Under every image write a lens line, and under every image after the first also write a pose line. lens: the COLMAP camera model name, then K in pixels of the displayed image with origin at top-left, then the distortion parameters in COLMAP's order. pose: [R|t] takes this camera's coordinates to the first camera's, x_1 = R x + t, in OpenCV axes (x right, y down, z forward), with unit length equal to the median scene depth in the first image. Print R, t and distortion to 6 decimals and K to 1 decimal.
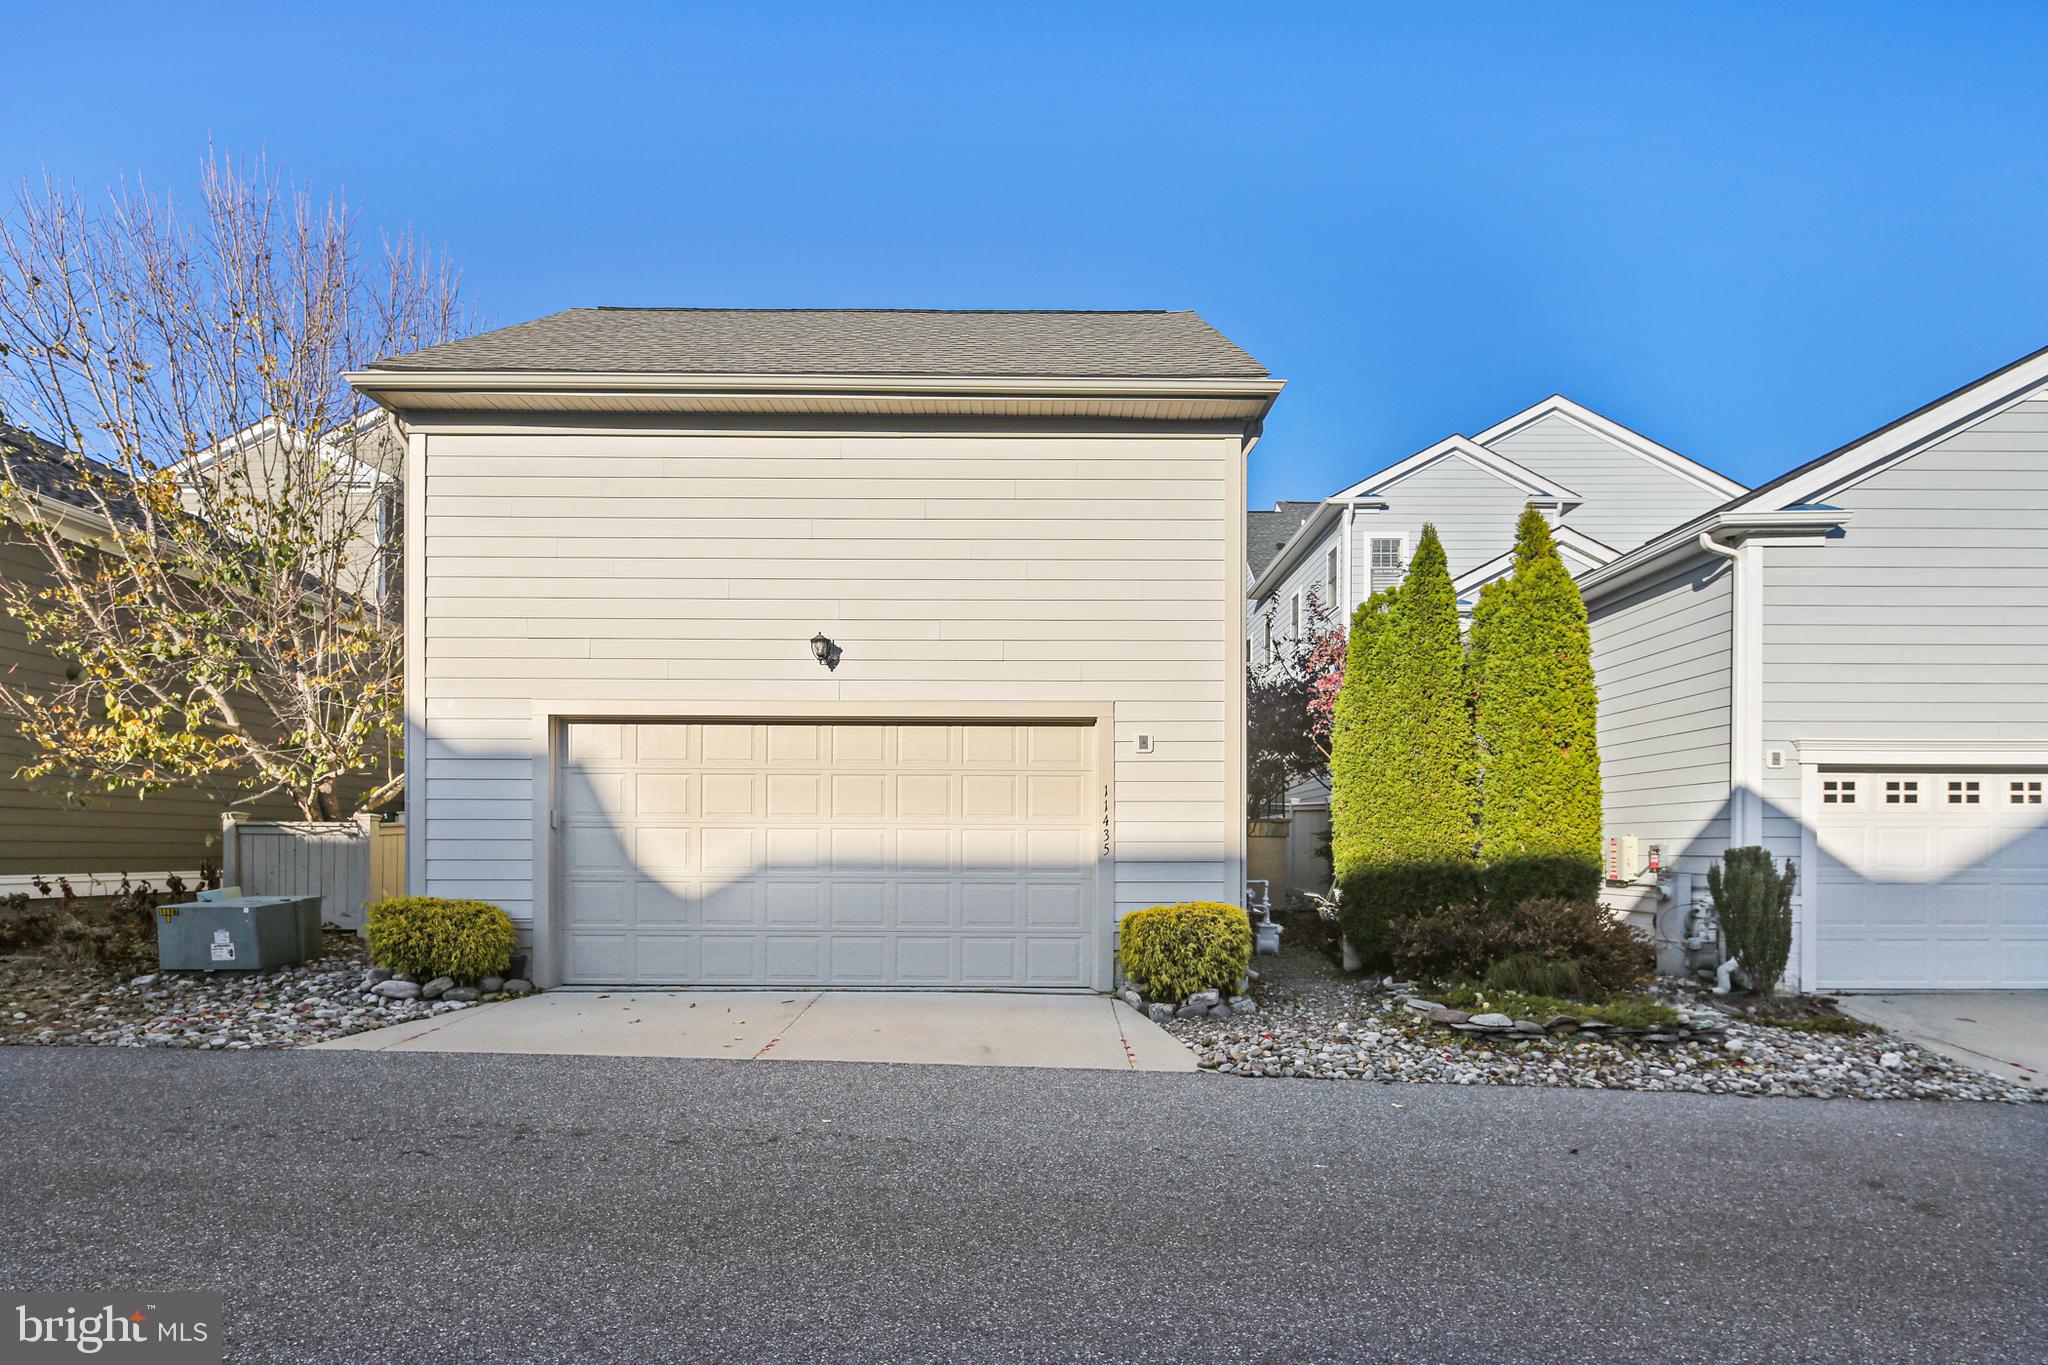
lens RADIAL K [[984.8, 0, 1024.0], [0, 984.8, 682.5], [0, 0, 1]] dist [-0.004331, -0.000322]
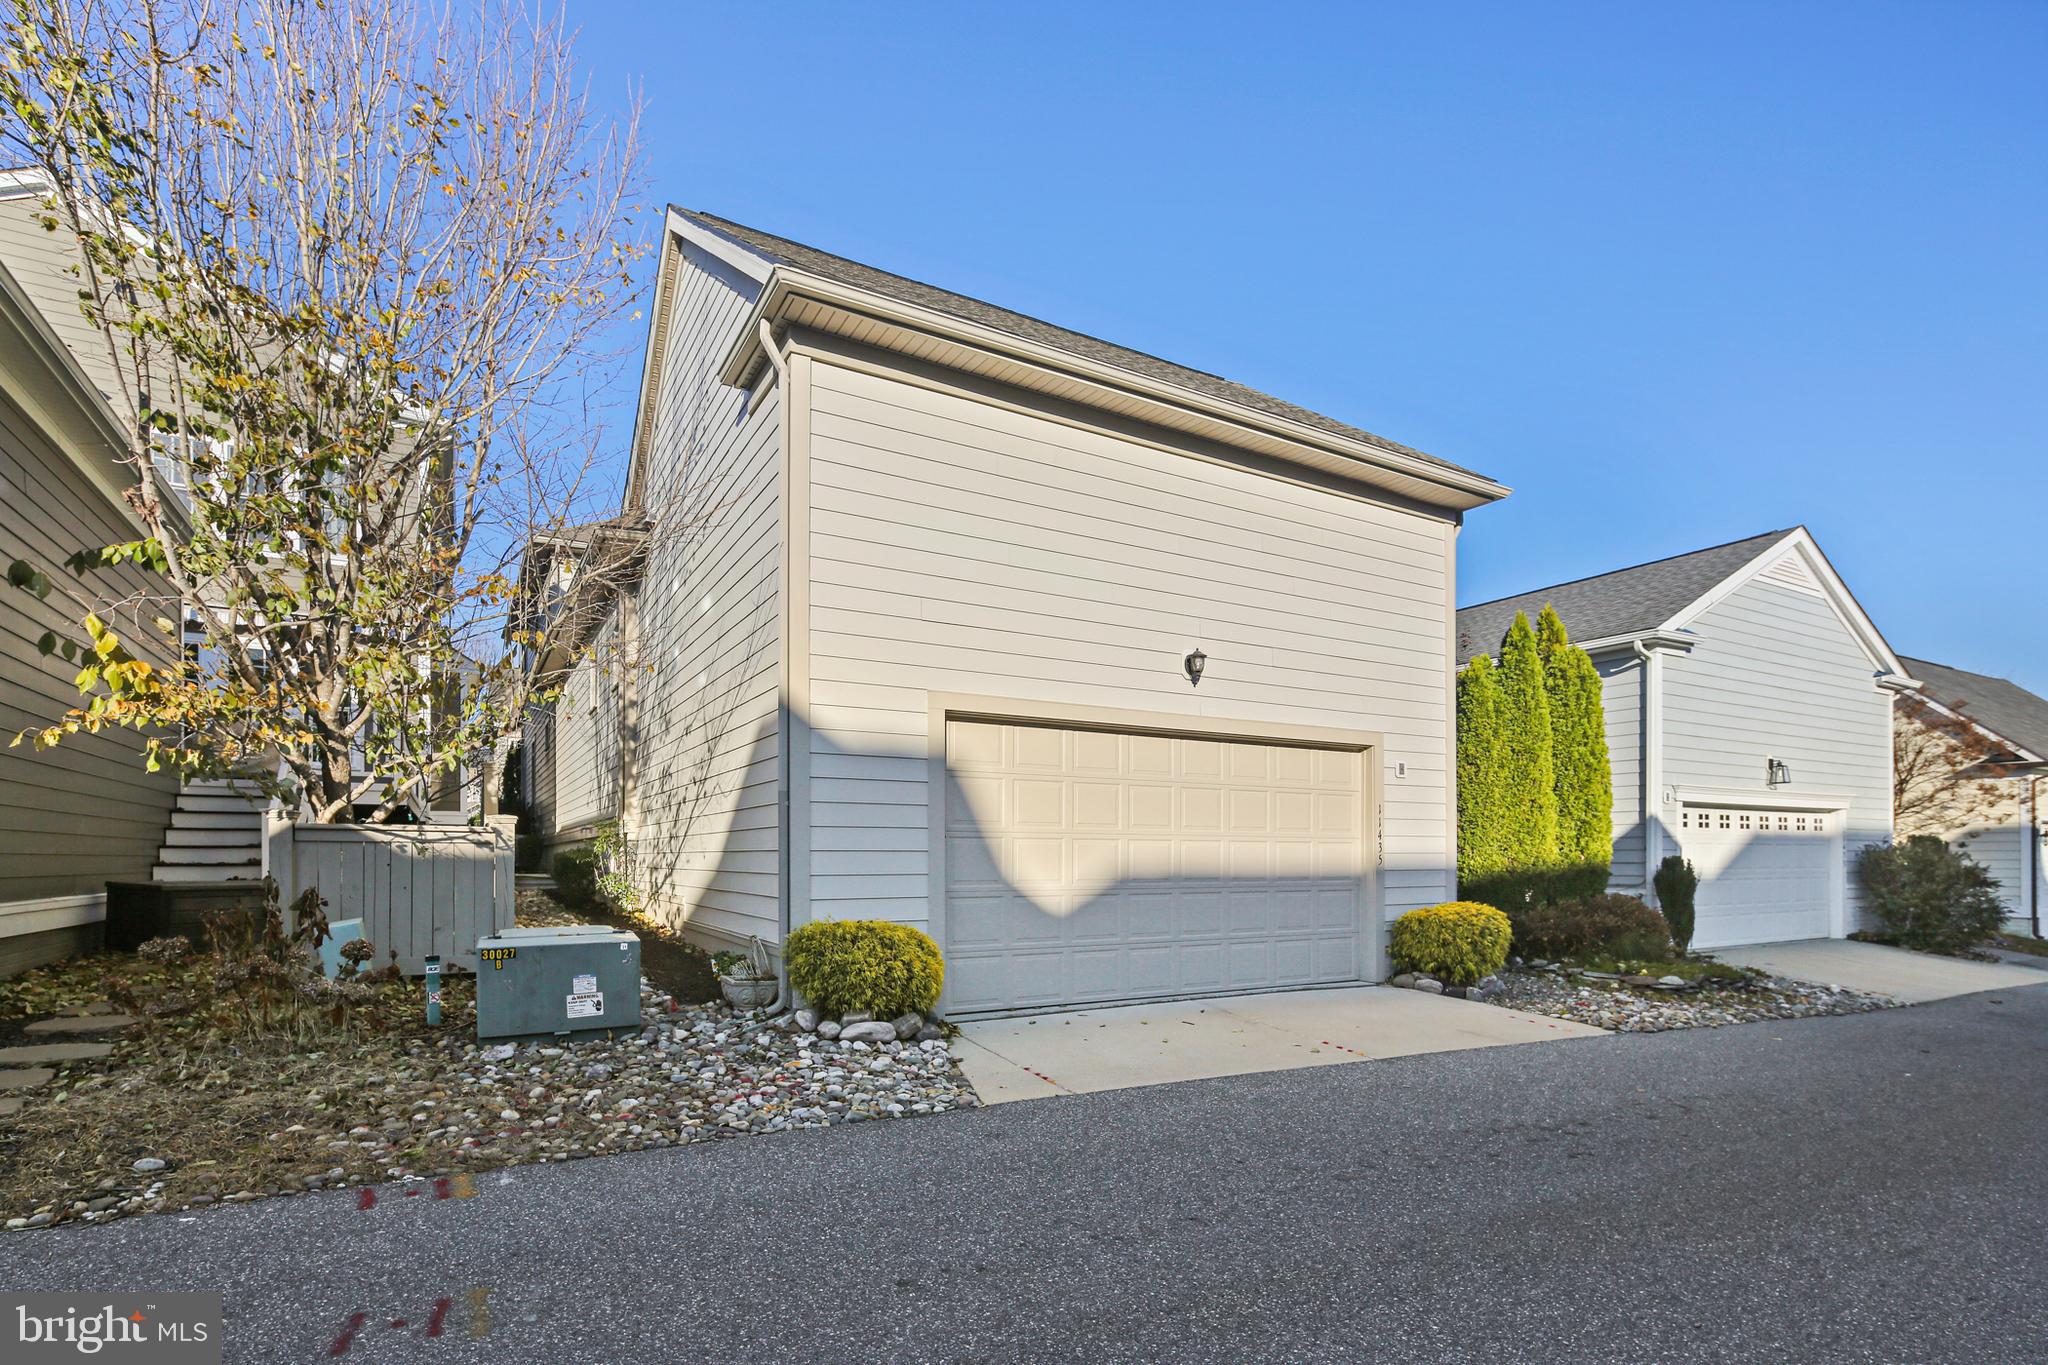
lens RADIAL K [[984.8, 0, 1024.0], [0, 984.8, 682.5], [0, 0, 1]] dist [-0.004331, -0.000322]
pose [[0.867785, 0.085017, 0.489614, -0.864264], [-0.080905, 0.996282, -0.029601, 0.029293], [-0.490311, -0.013925, 0.871437, 0.195765]]
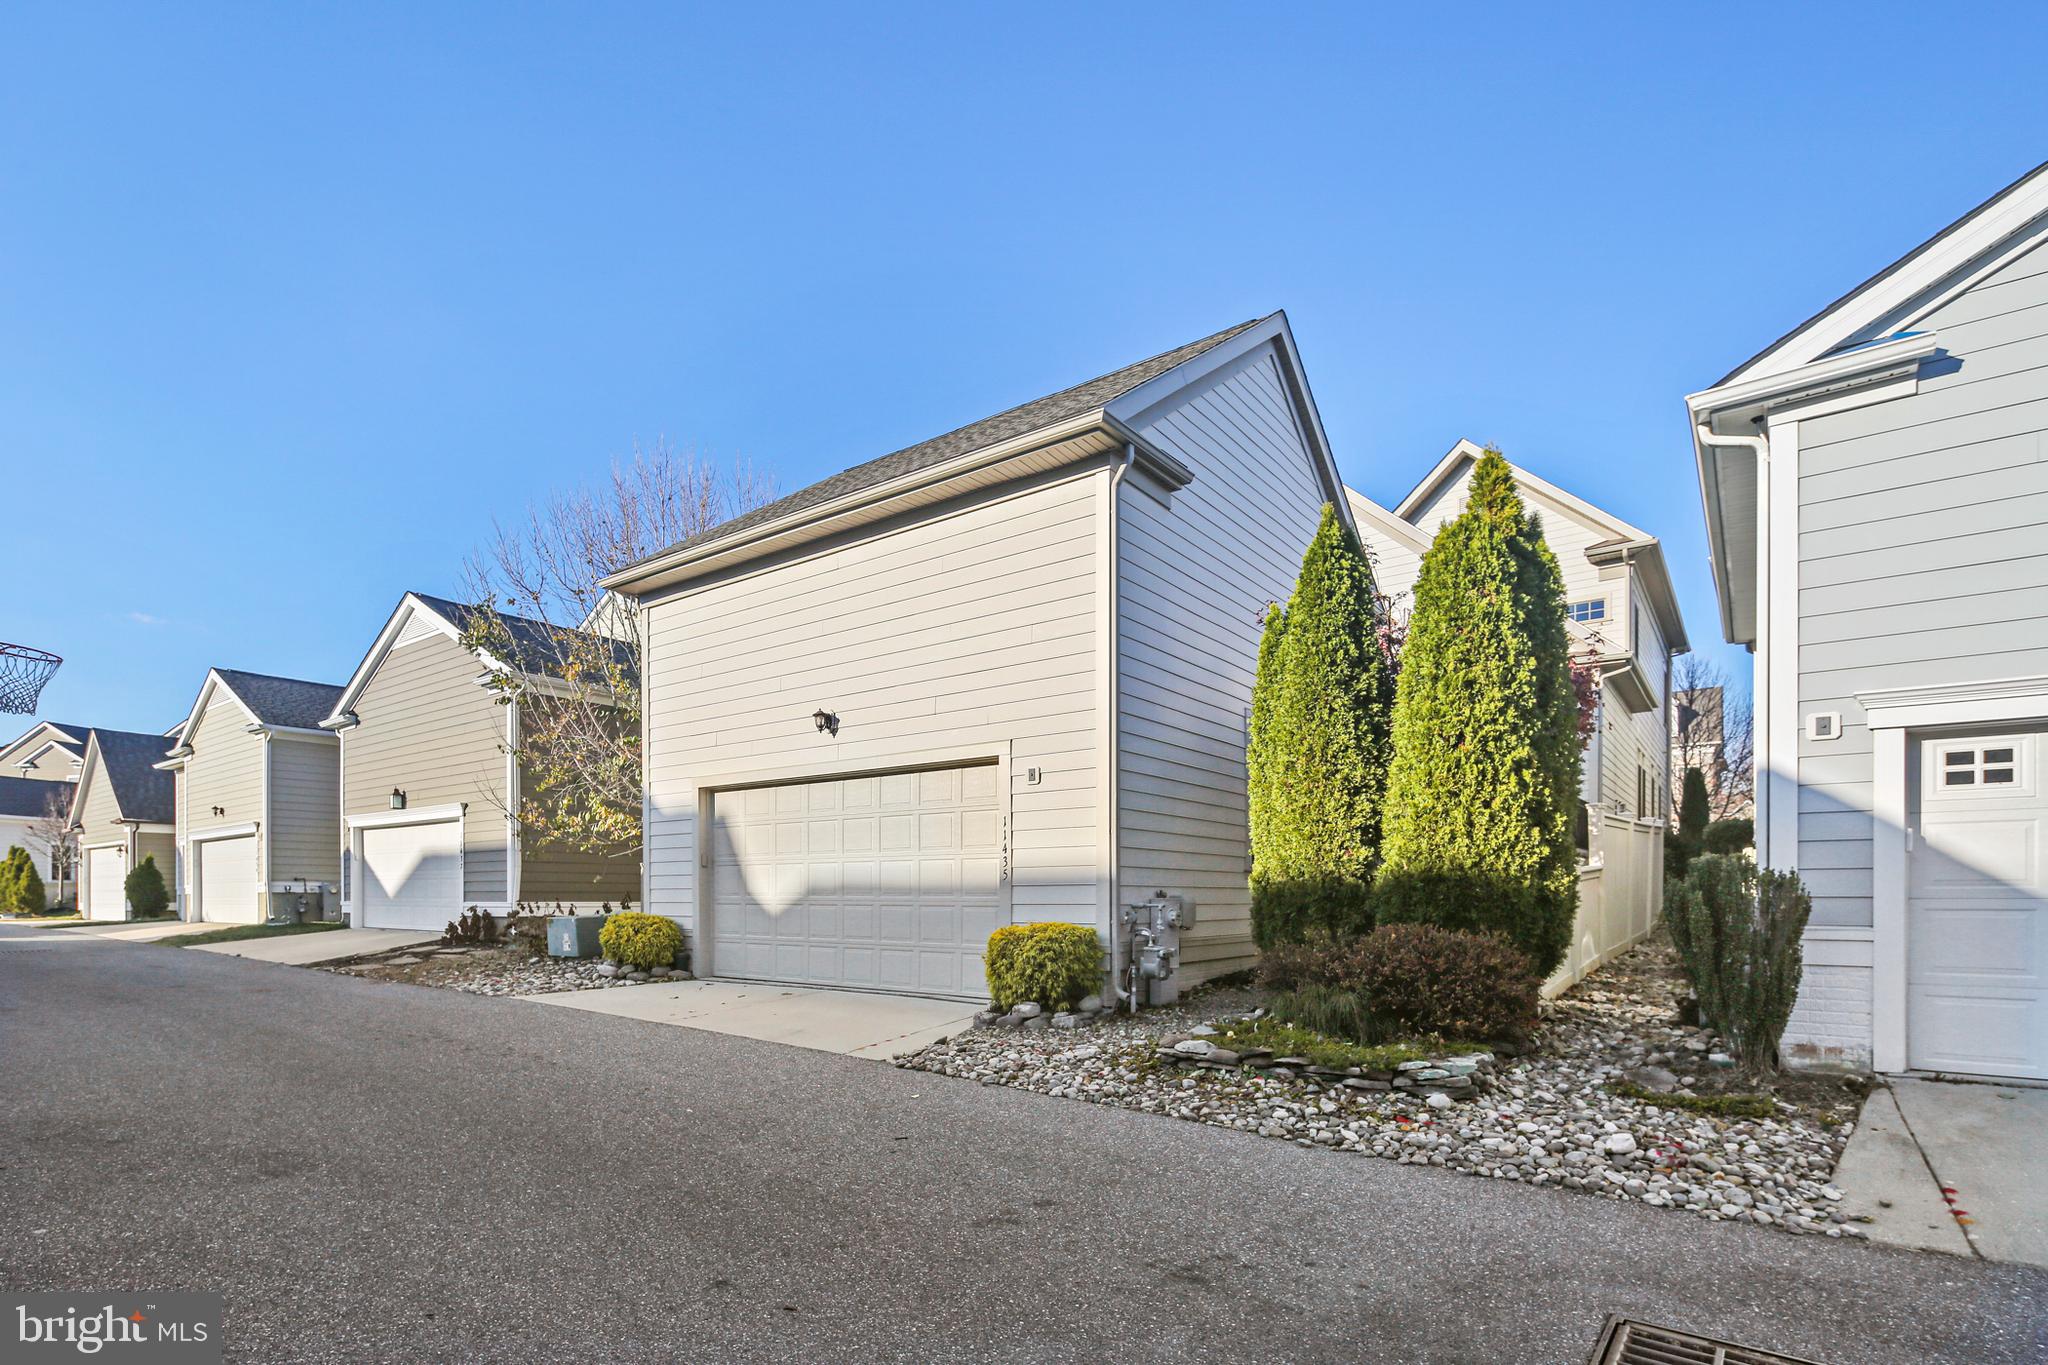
lens RADIAL K [[982.8, 0, 1026.6], [0, 982.8, 722.2], [0, 0, 1]] dist [-0.001676, -0.000093]
pose [[0.801310, -0.108235, -0.588377, 0.768076], [0.106090, 0.993619, -0.038297, 0.044742], [0.588767, -0.031733, 0.807680, 0.128940]]
